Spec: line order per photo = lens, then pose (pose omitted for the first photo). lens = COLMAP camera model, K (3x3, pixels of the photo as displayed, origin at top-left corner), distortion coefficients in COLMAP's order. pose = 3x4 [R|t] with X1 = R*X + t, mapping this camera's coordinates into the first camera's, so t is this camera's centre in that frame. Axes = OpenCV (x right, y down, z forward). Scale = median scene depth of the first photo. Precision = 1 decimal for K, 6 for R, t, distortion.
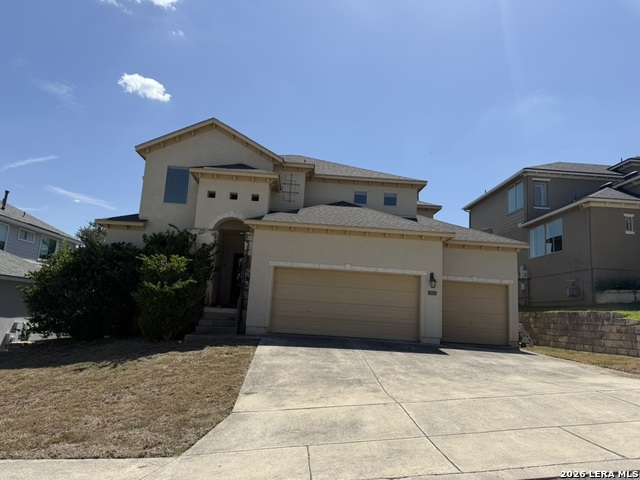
lens RADIAL K [[447.8, 0, 316.2], [0, 447.8, 240.7], [0, 0, 1]] dist [0.071277, -0.093050]
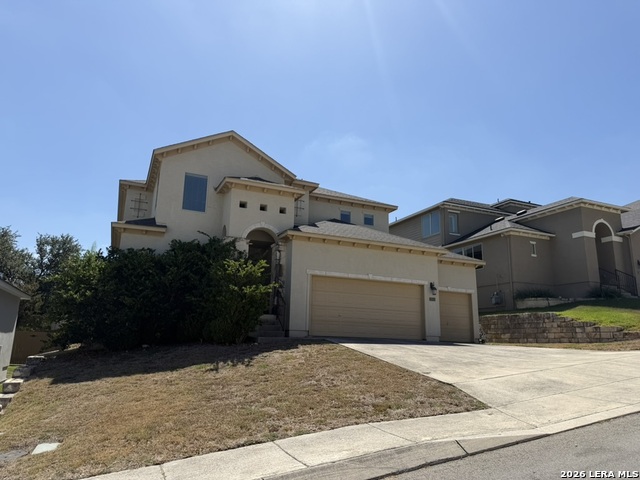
lens RADIAL K [[447.8, 0, 316.2], [0, 447.8, 240.7], [0, 0, 1]] dist [0.071277, -0.093050]
pose [[0.933238, 0.044074, 0.356544, -0.442079], [-0.027436, 0.998291, -0.051593, 0.028679], [-0.358209, 0.038366, 0.932853, -0.018758]]
